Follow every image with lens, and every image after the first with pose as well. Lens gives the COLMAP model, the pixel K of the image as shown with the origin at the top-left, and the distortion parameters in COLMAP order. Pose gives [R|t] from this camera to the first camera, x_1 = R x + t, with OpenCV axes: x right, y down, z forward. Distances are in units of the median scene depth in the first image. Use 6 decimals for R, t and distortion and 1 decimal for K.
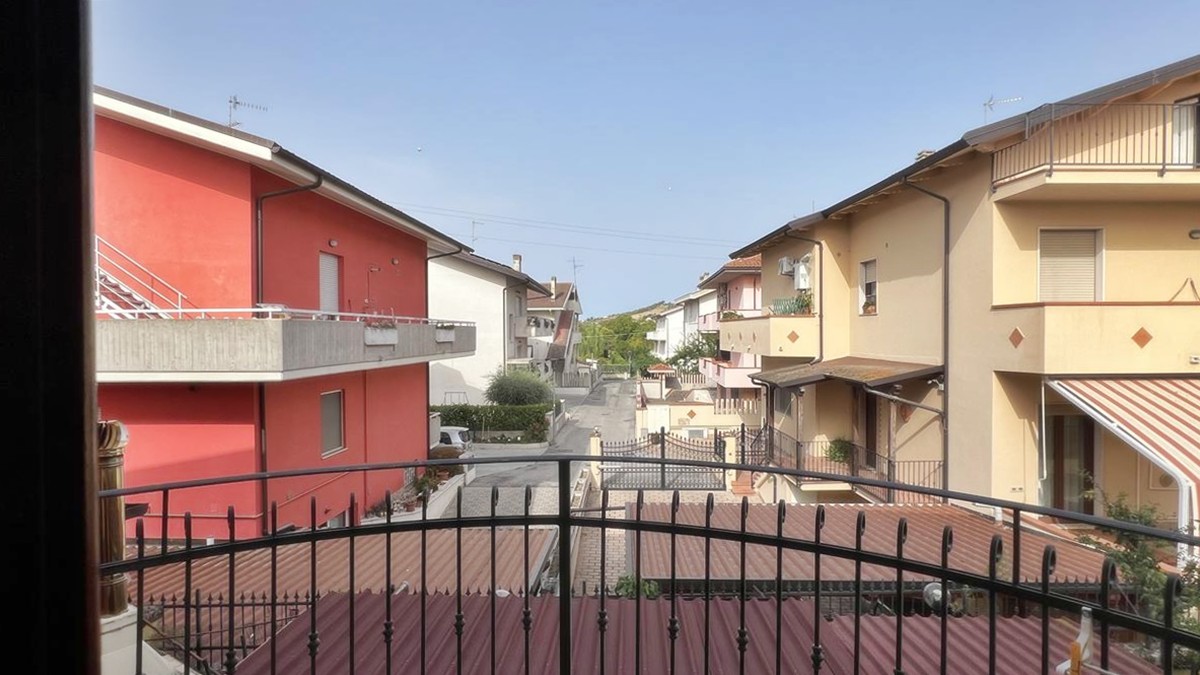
lens RADIAL K [[615.0, 0, 602.9], [0, 615.0, 340.6], [0, 0, 1]] dist [-0.001412, 0.000881]
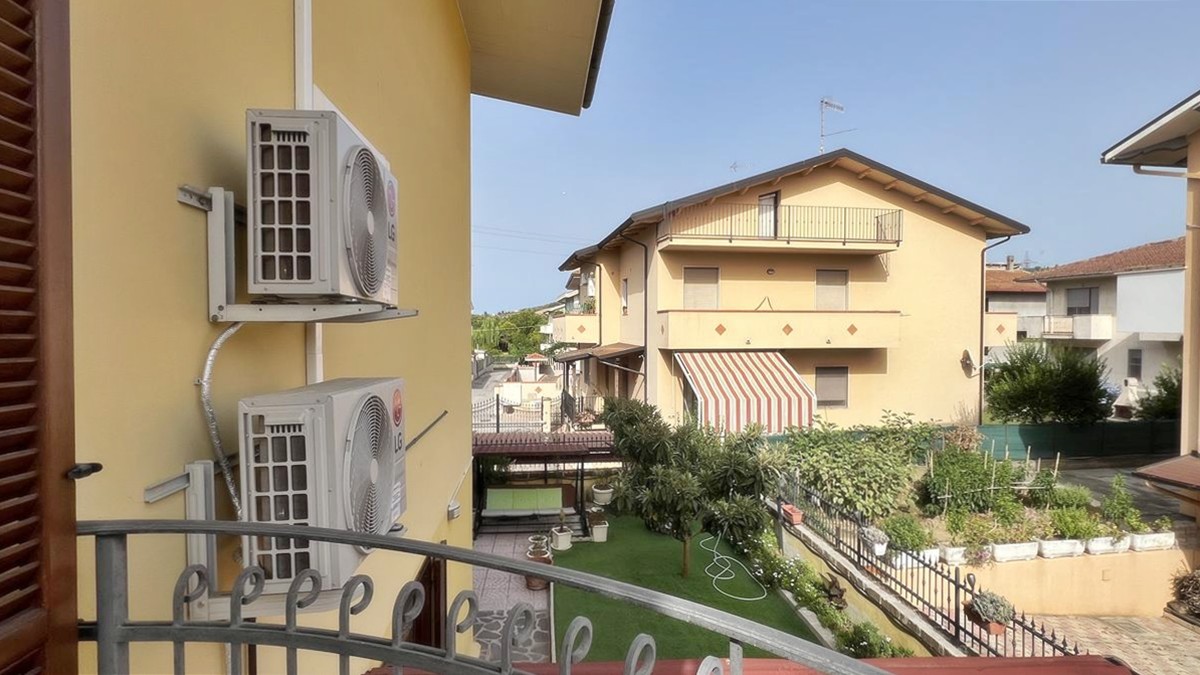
lens RADIAL K [[615.0, 0, 602.9], [0, 615.0, 340.6], [0, 0, 1]] dist [-0.001412, 0.000881]
pose [[0.990366, 0.002447, 0.138455, 0.214531], [-0.003730, 0.999952, 0.009011, 0.010392], [-0.138426, -0.009441, 0.990328, -0.615049]]
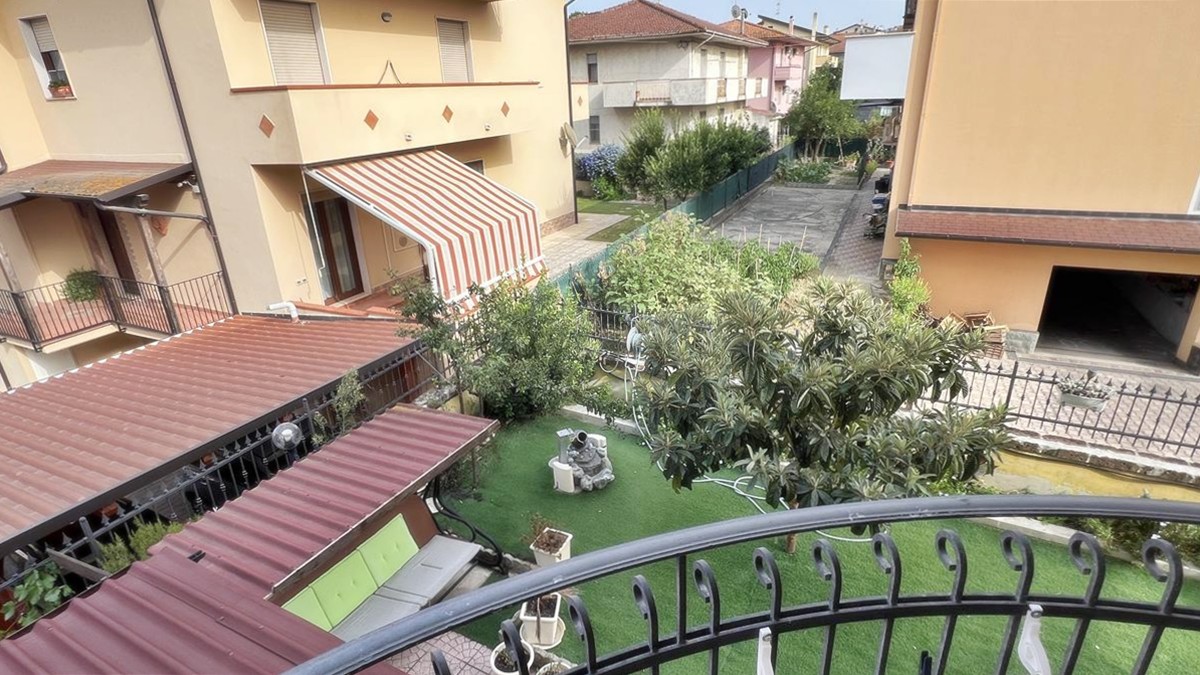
lens RADIAL K [[607.3, 0, 600.0], [0, 607.3, 337.5], [0, 0, 1]] dist [-0.001553, 0.000501]
pose [[0.443401, -0.350036, 0.825149, 0.023490], [0.045688, 0.928222, 0.369209, -0.020248], [-0.895158, -0.126008, 0.427567, 0.098116]]
